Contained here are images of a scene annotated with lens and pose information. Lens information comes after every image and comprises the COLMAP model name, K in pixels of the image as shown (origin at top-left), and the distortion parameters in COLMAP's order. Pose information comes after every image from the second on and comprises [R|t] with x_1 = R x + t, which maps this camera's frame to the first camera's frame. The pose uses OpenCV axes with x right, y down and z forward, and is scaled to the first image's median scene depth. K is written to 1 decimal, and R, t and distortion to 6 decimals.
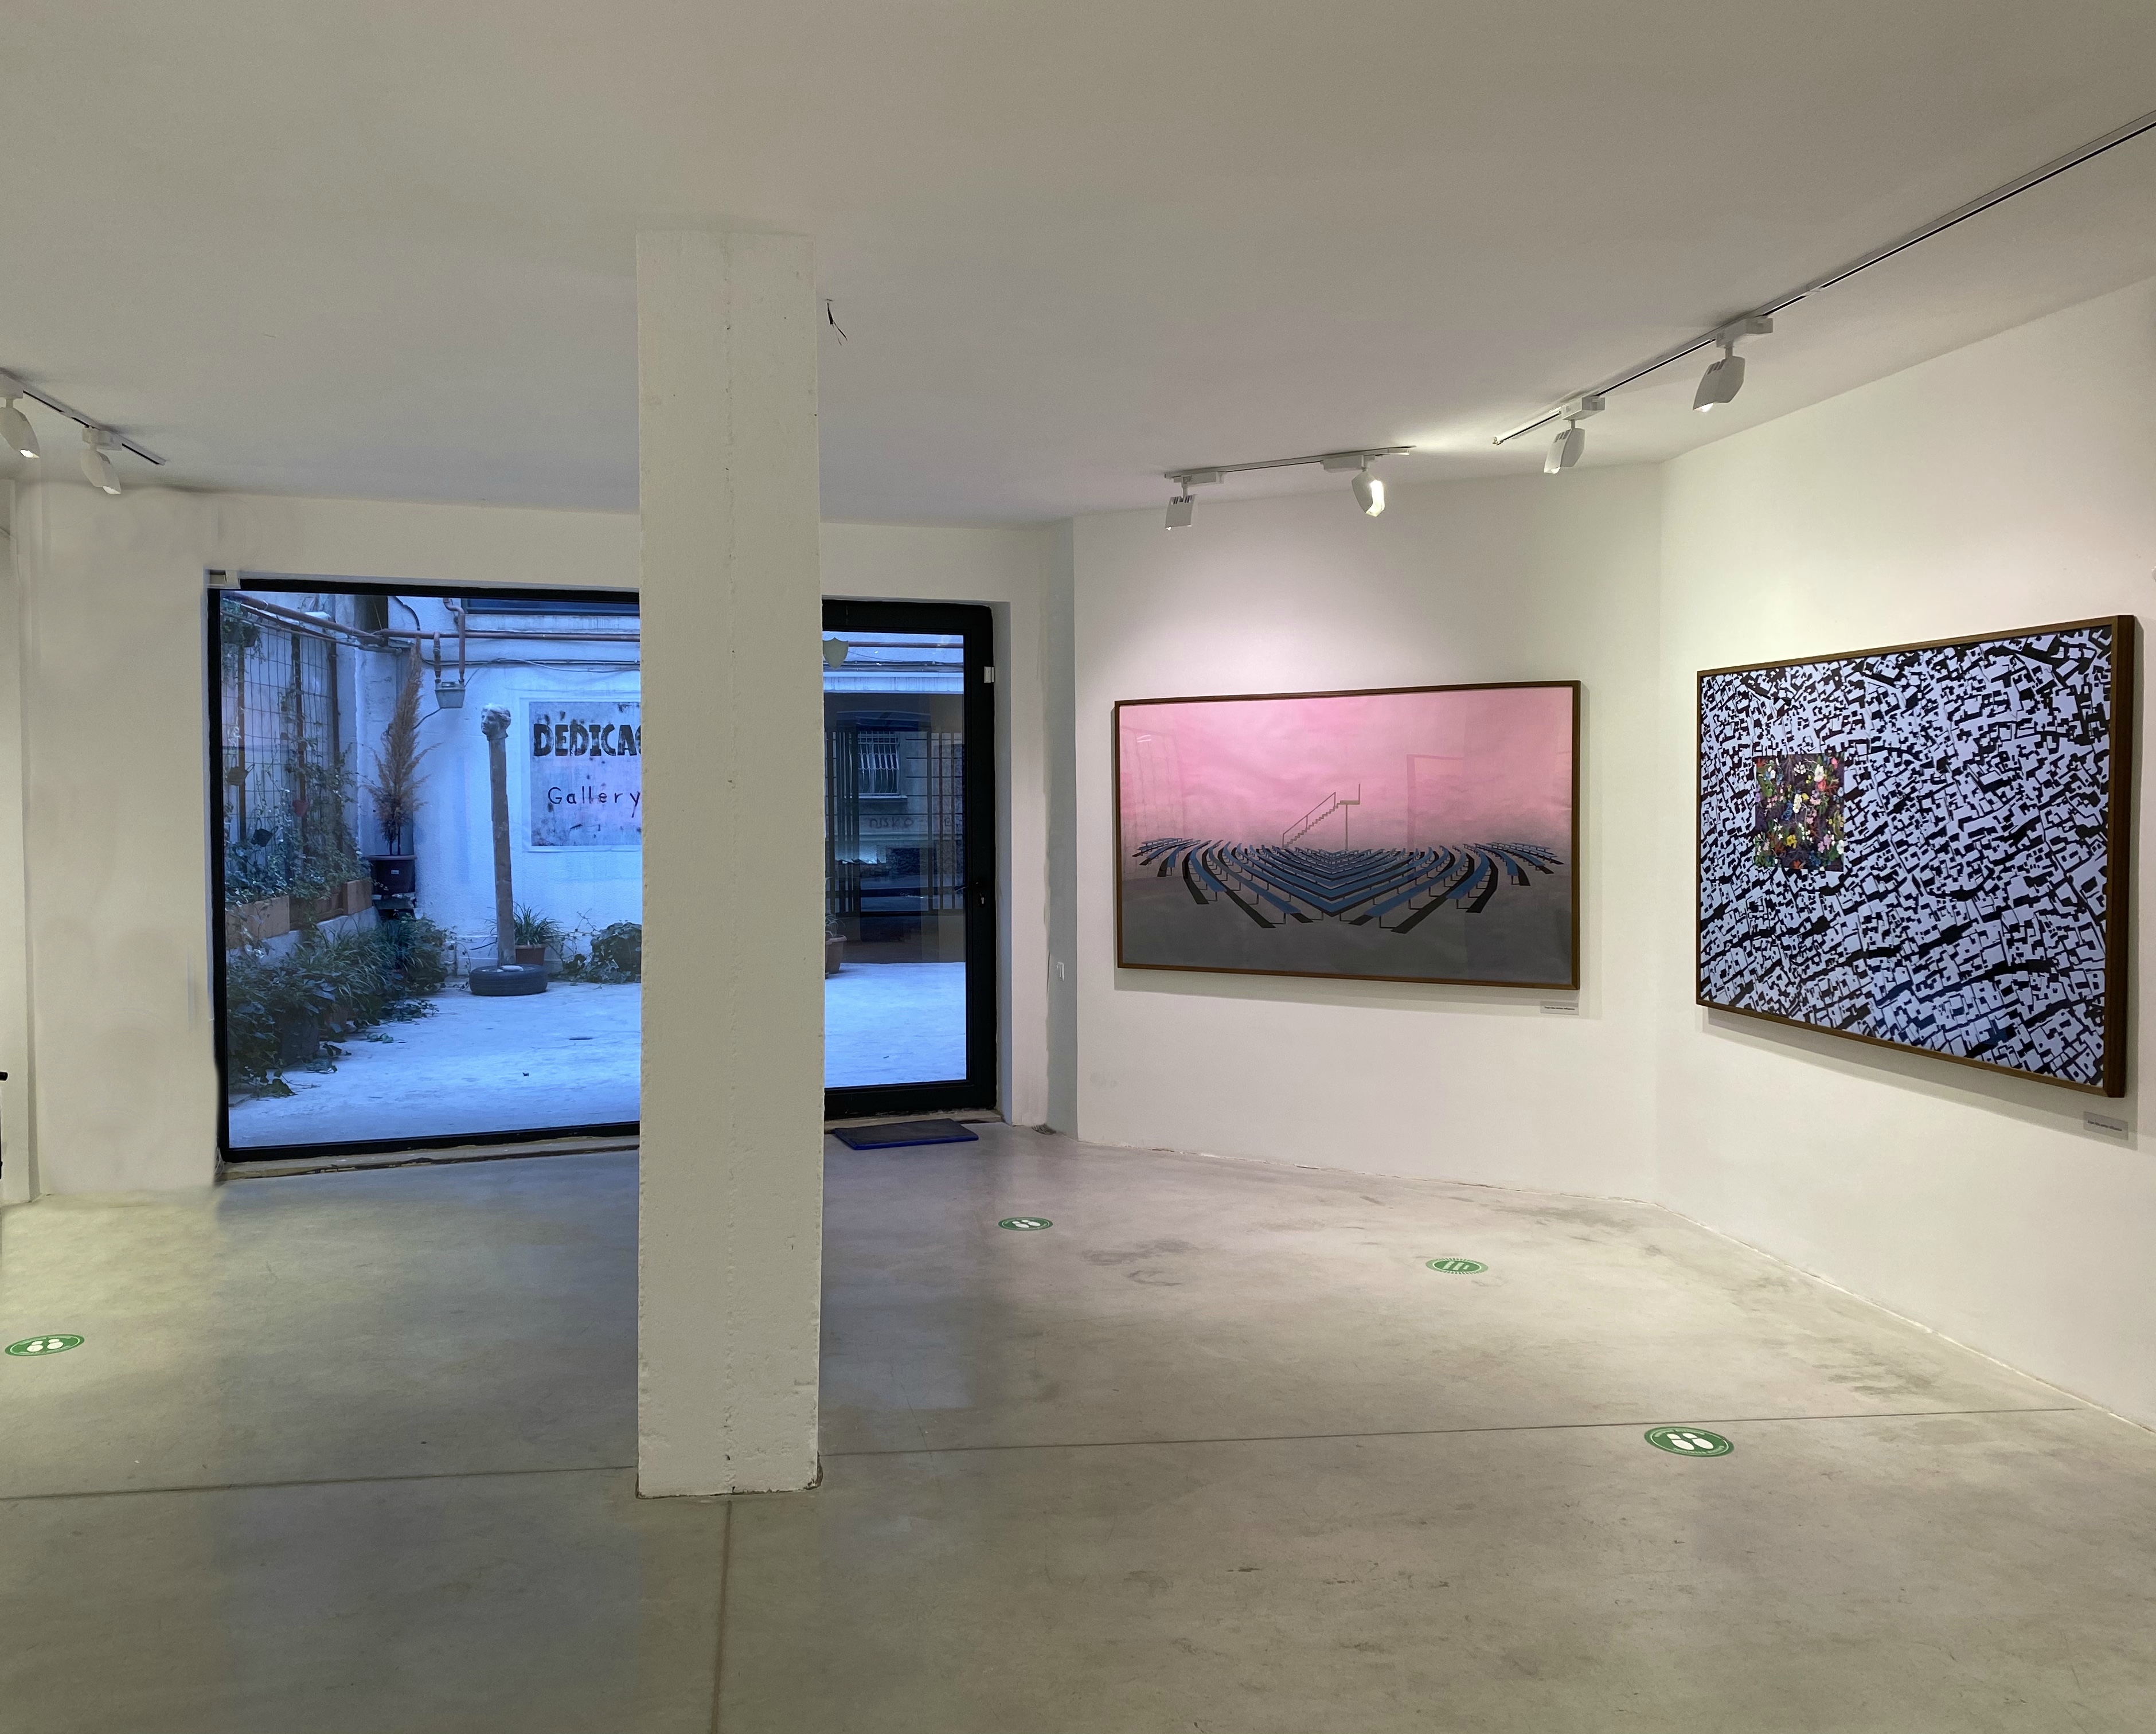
lens RADIAL K [[1793.8, 0, 1077.6], [0, 1793.8, 866.5], [0, 0, 1]] dist [0.001809, 0.000570]
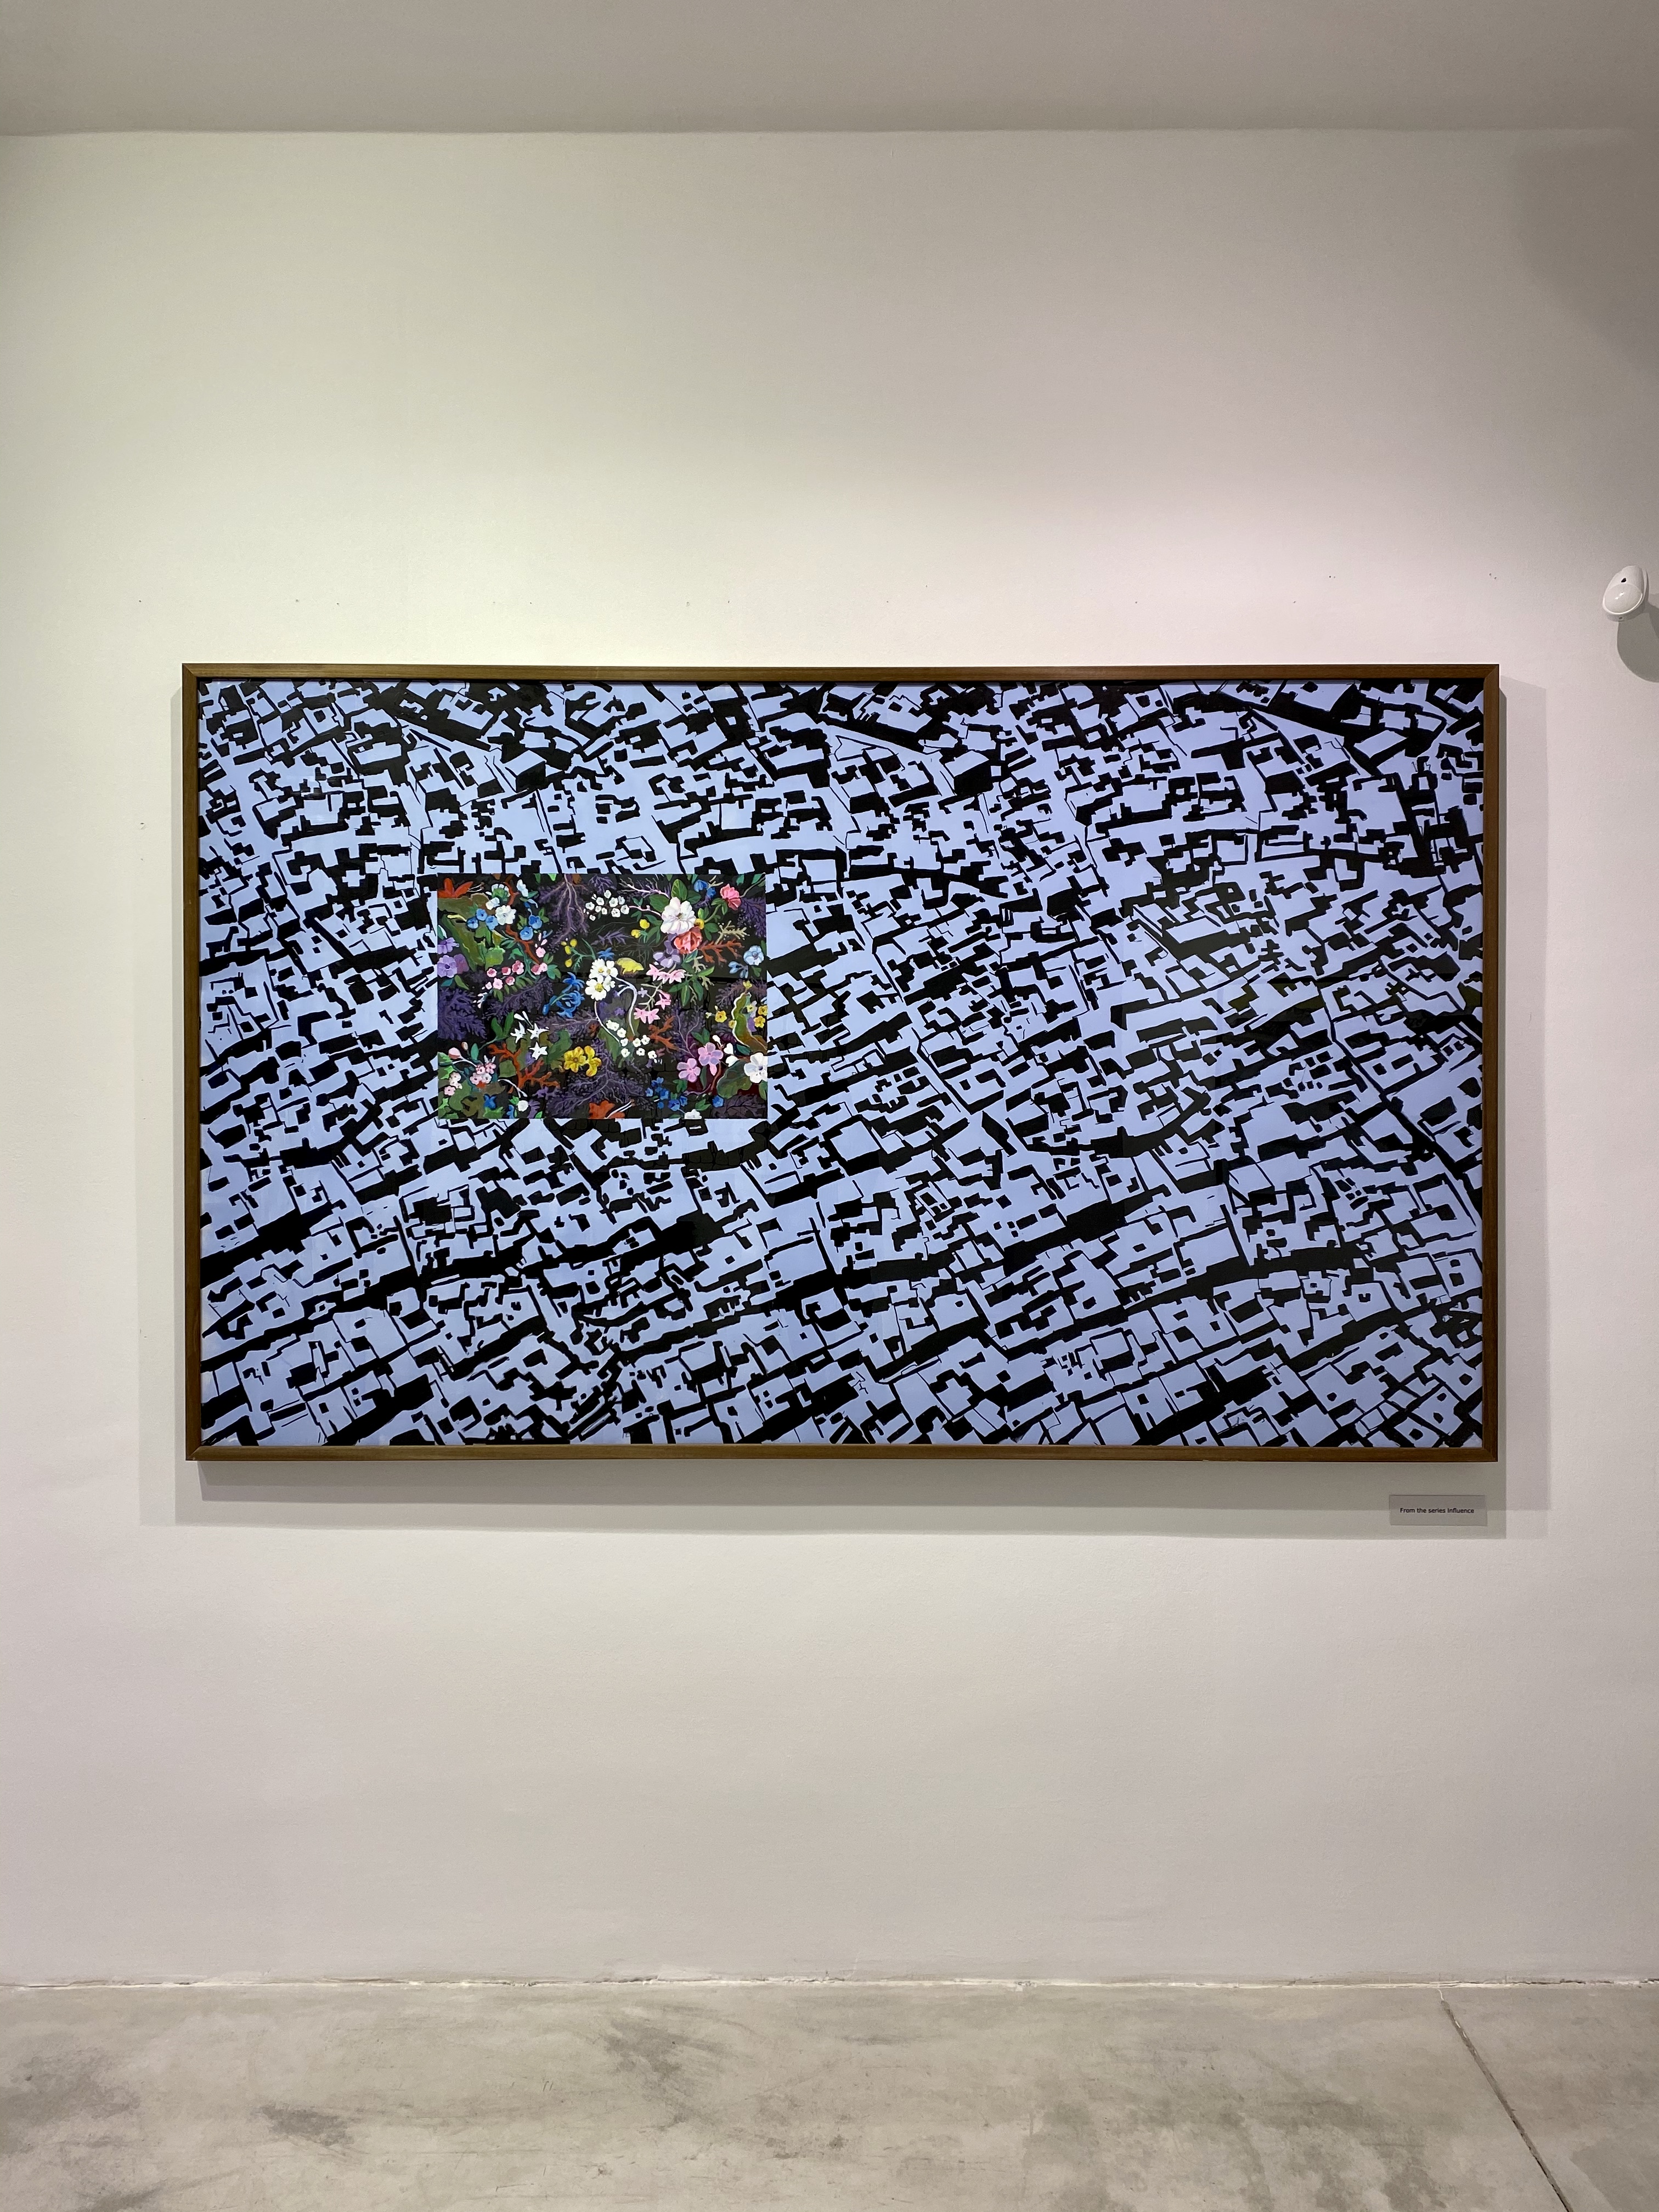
lens RADIAL K [[1689.0, 0, 820.6], [0, 1689.0, 1100.9], [0, 0, 1]] dist [0.067828, -0.060307]
pose [[0.176996, -0.008616, 0.984174, -0.025775], [0.039743, 0.999209, 0.001600, -0.002102], [-0.983409, 0.038831, 0.177198, 0.970810]]
